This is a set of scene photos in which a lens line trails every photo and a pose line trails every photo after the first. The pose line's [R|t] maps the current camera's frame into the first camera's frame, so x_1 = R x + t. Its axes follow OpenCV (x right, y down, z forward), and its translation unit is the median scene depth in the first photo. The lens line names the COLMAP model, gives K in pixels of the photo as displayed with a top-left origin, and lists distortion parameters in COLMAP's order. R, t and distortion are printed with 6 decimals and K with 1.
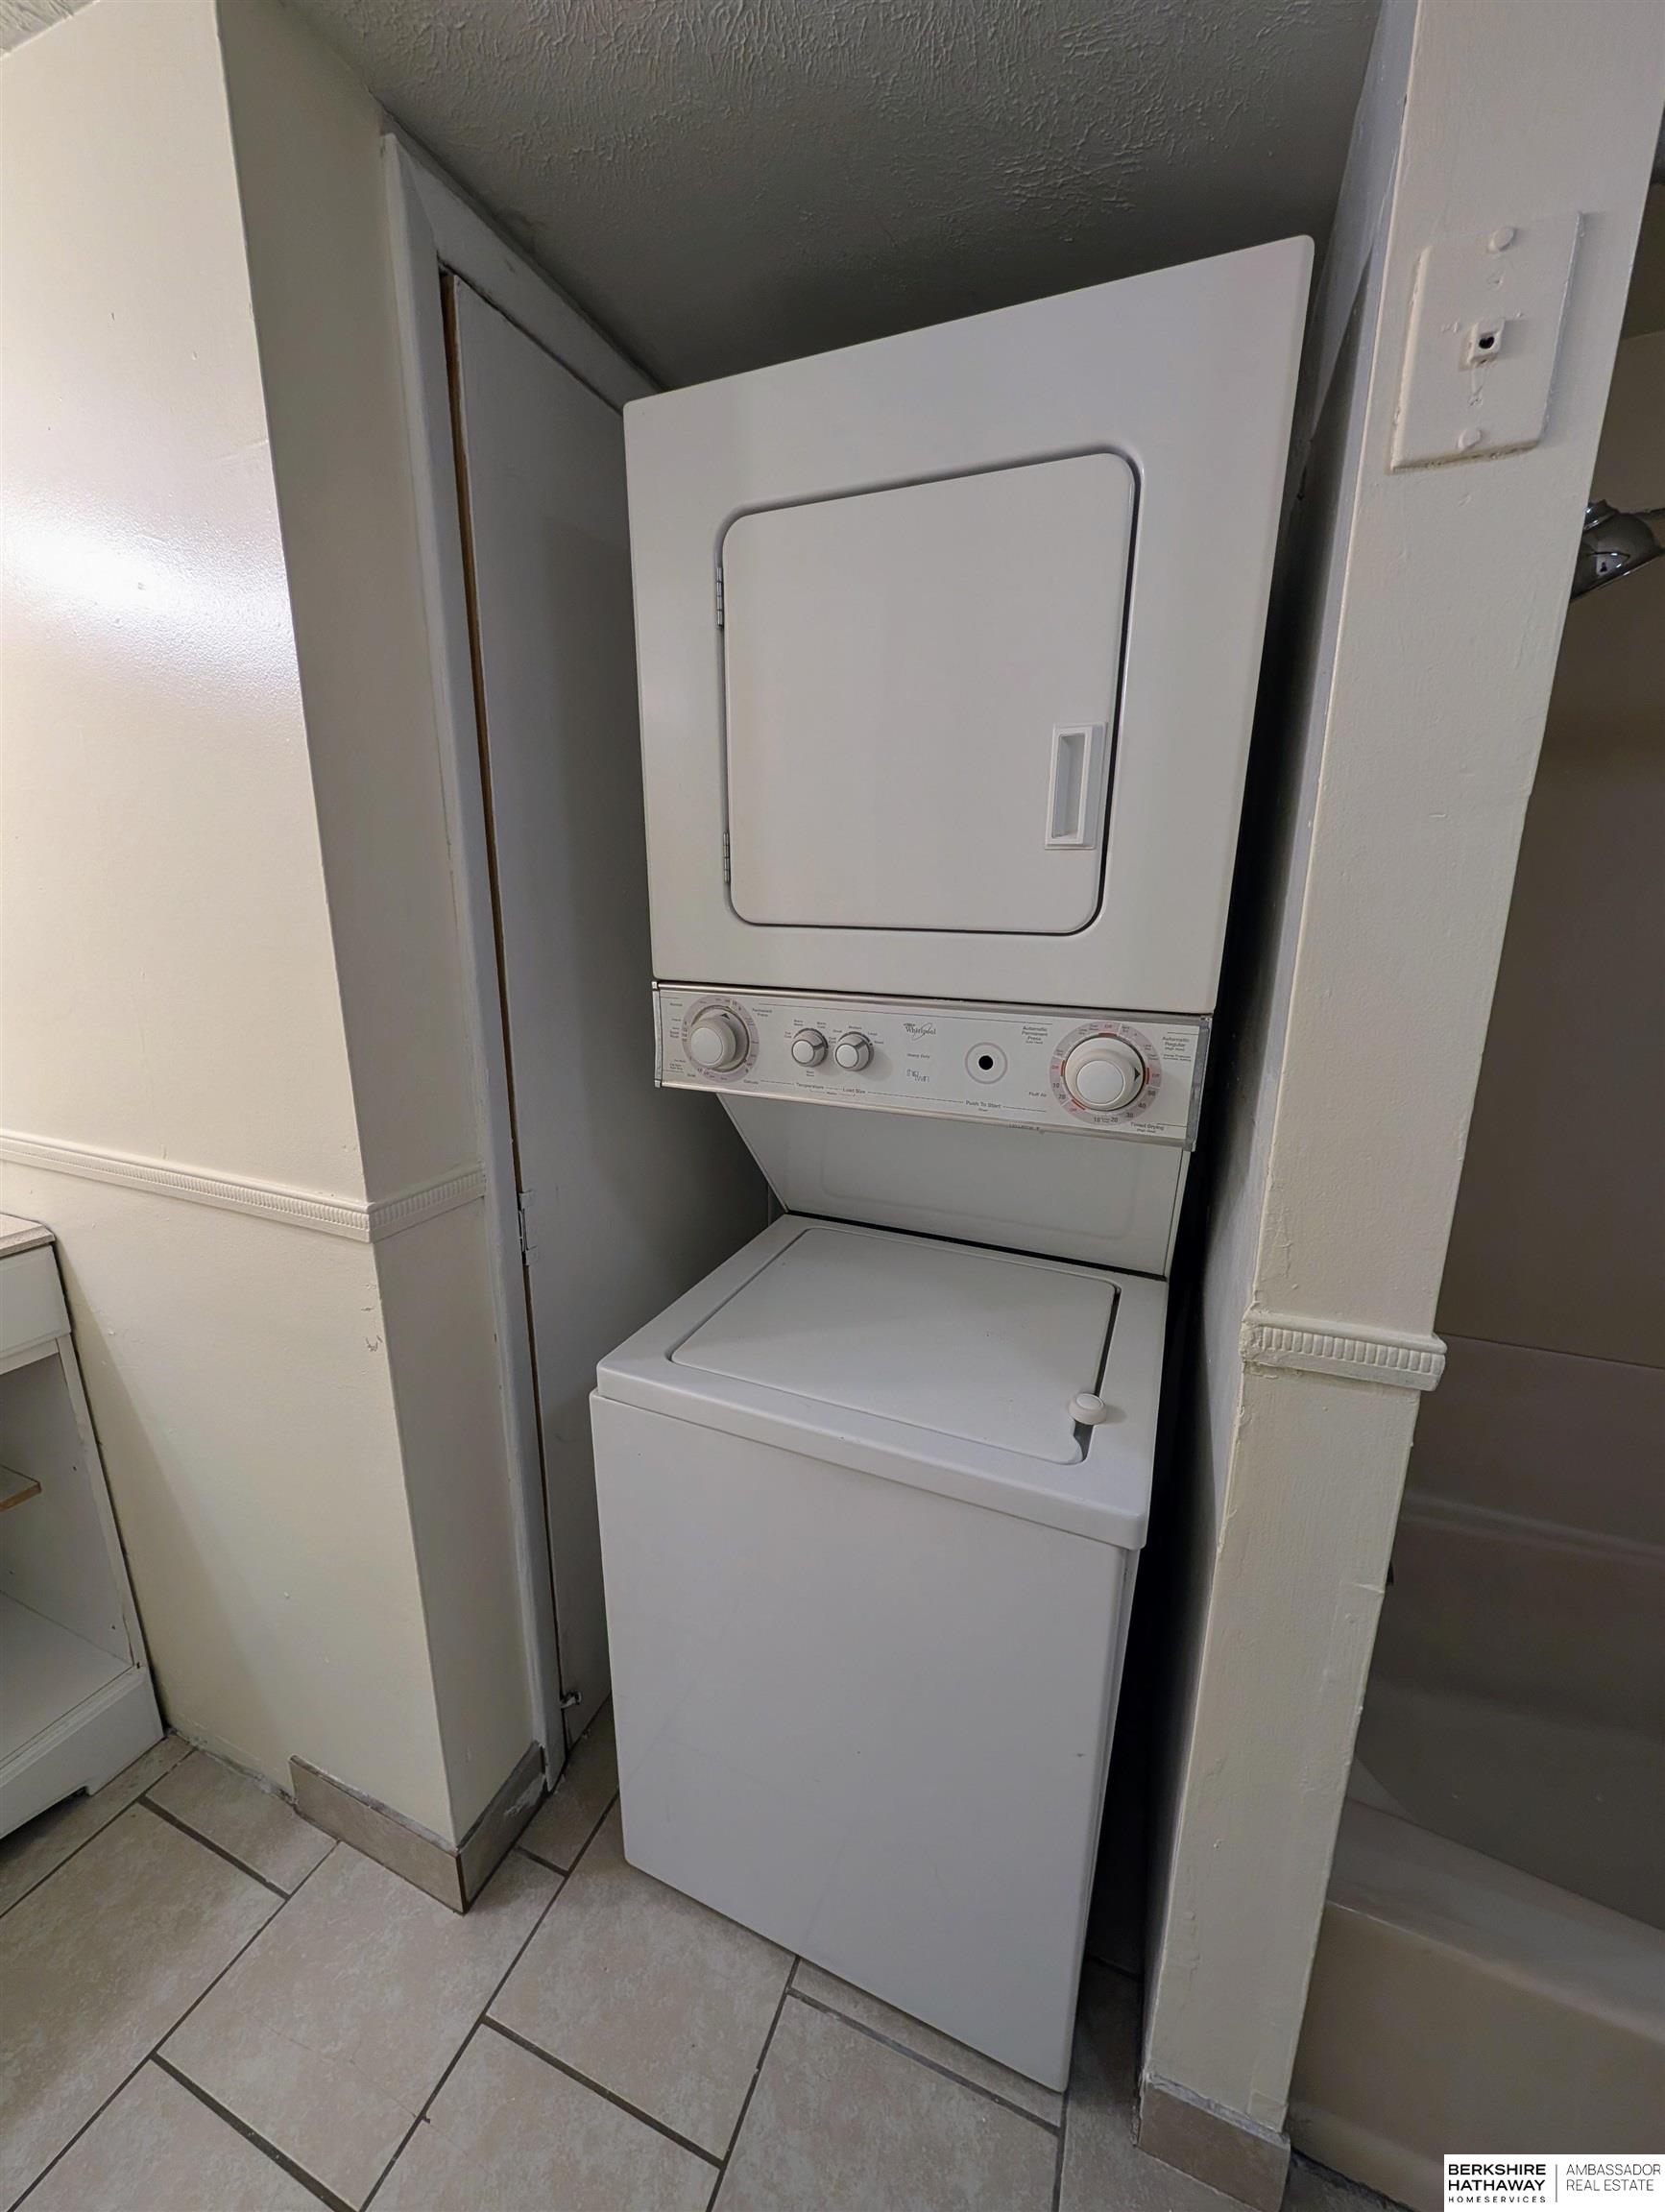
lens RADIAL K [[844.4, 0, 825.3], [0, 844.4, 1106.1], [0, 0, 1]] dist [-0.001142, 0.000302]
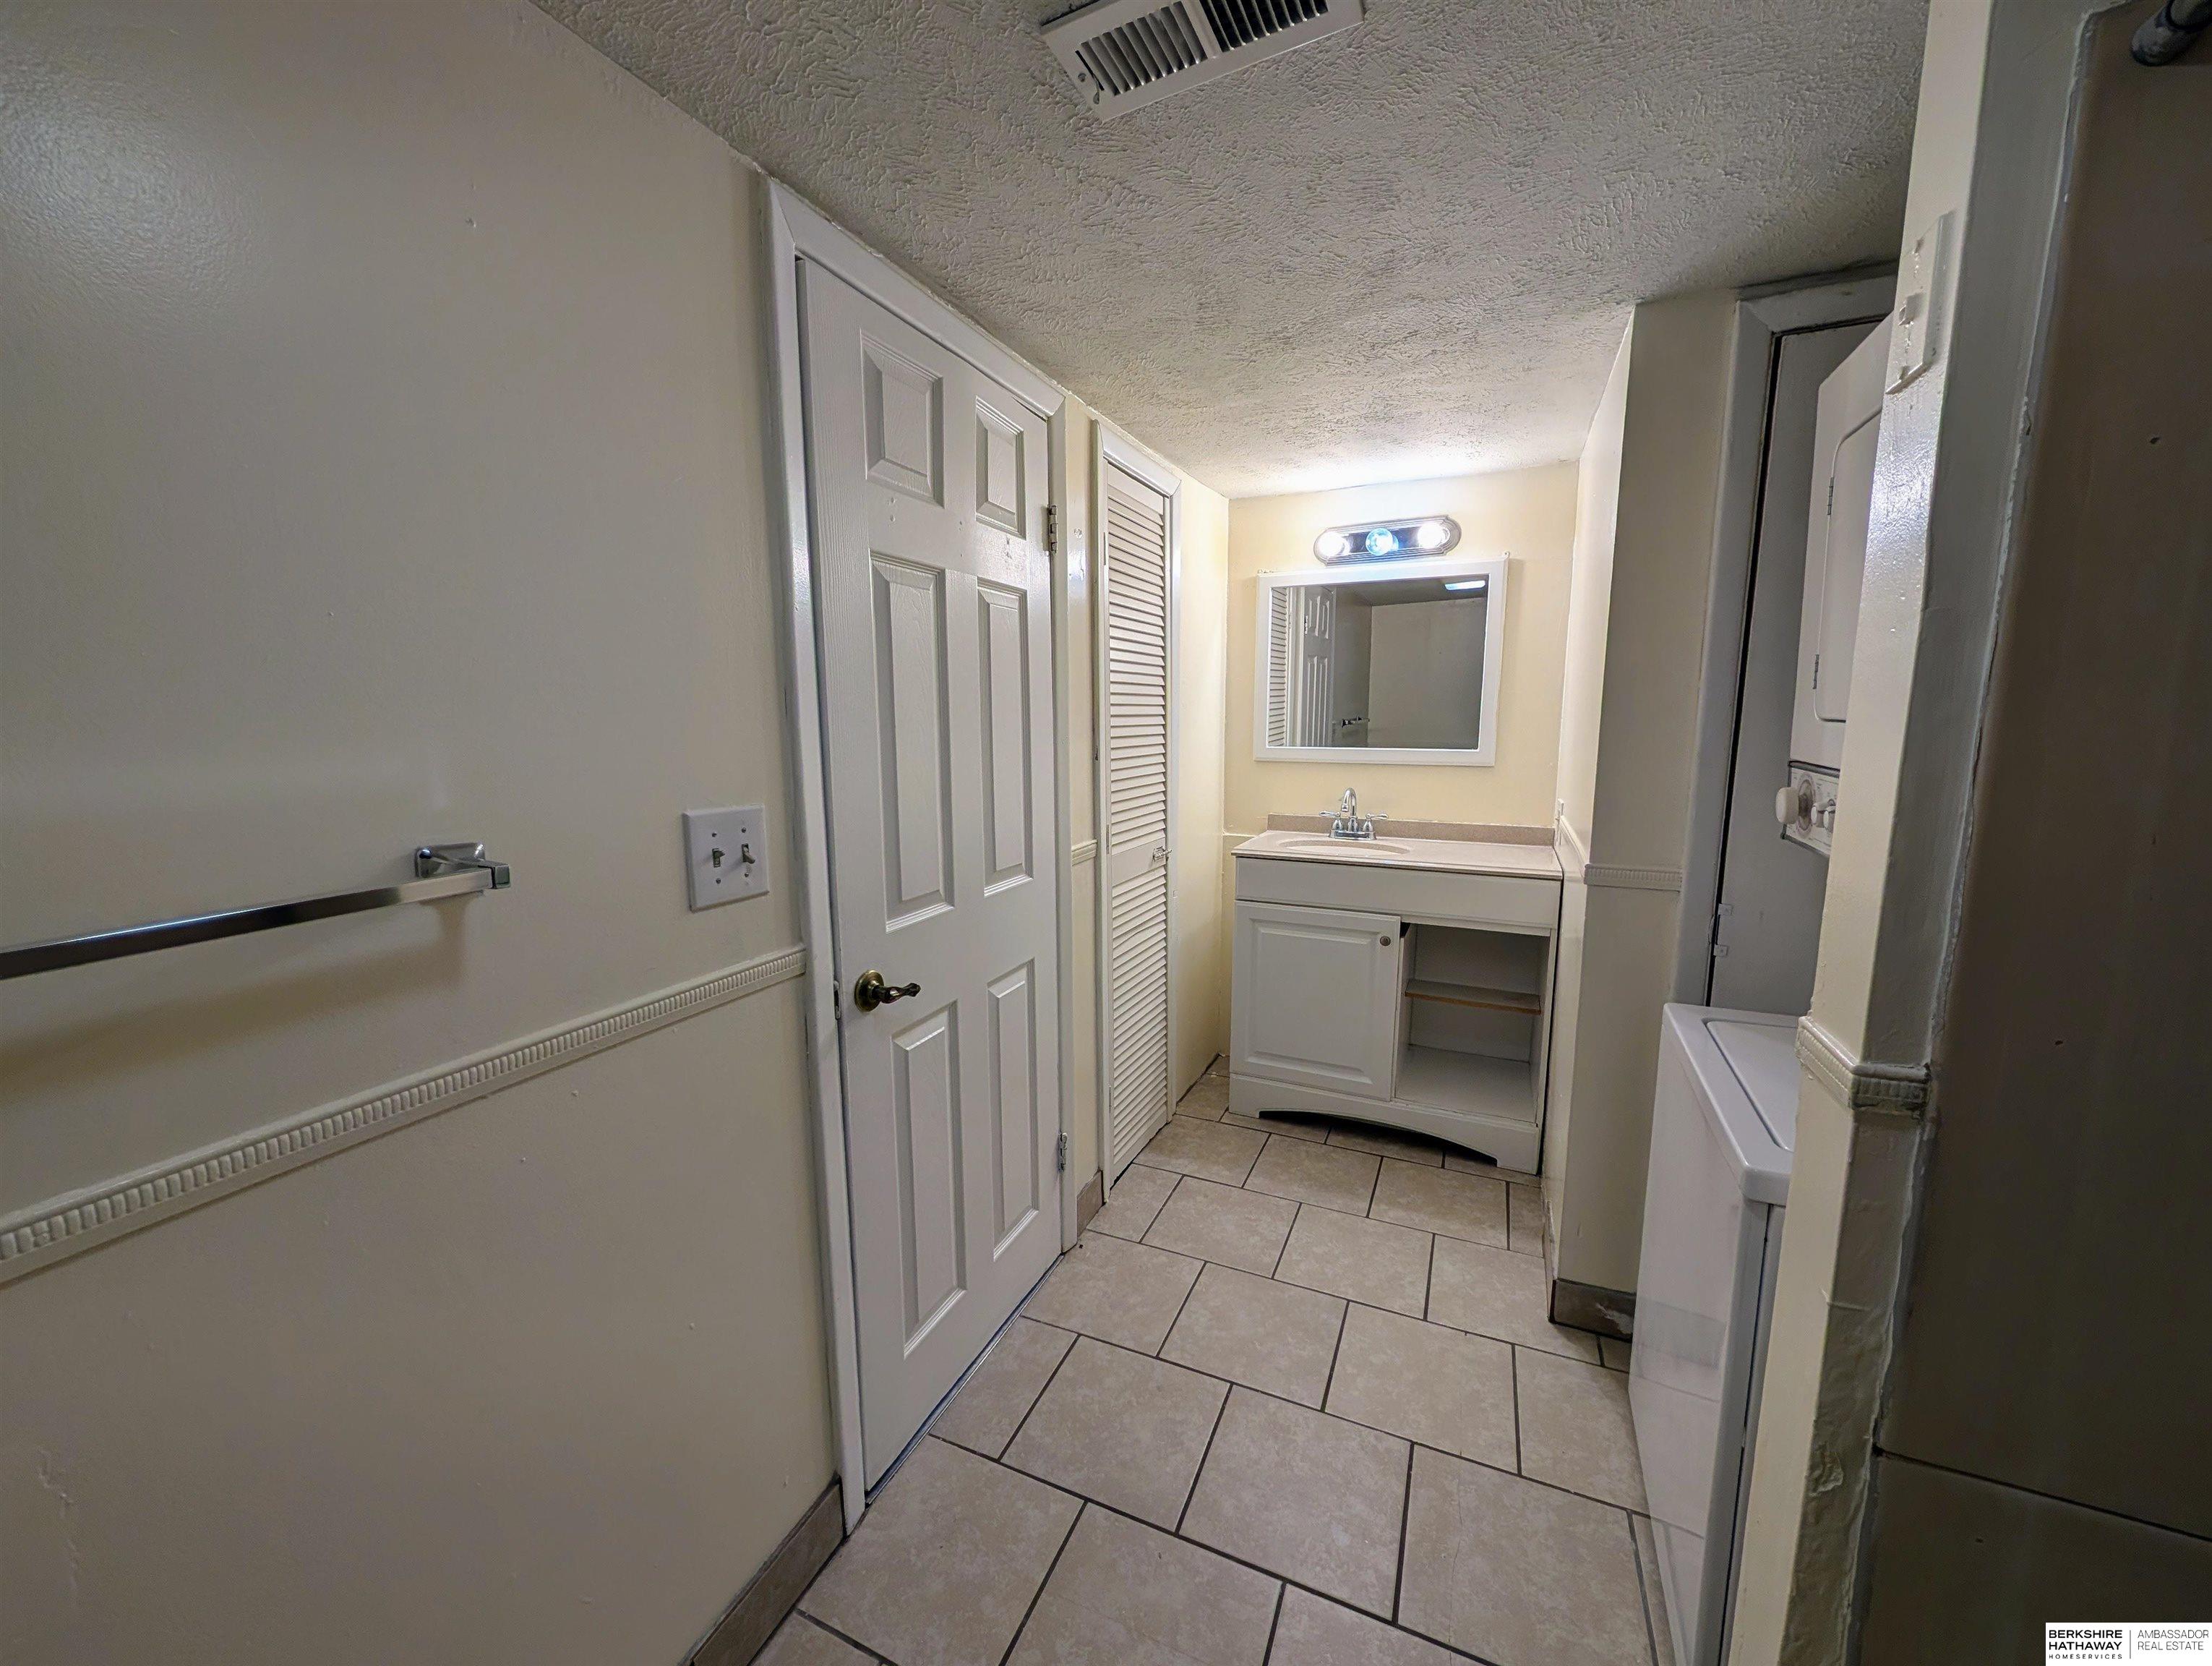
lens RADIAL K [[844.5, 0, 1112.9], [0, 844.5, 840.8], [0, 0, 1]] dist [-0.001142, 0.000302]
pose [[-0.031473, 0.142300, -0.989323, 1.150920], [-0.244021, 0.958767, 0.145667, 0.047156], [0.969259, 0.246000, 0.004549, -0.047776]]
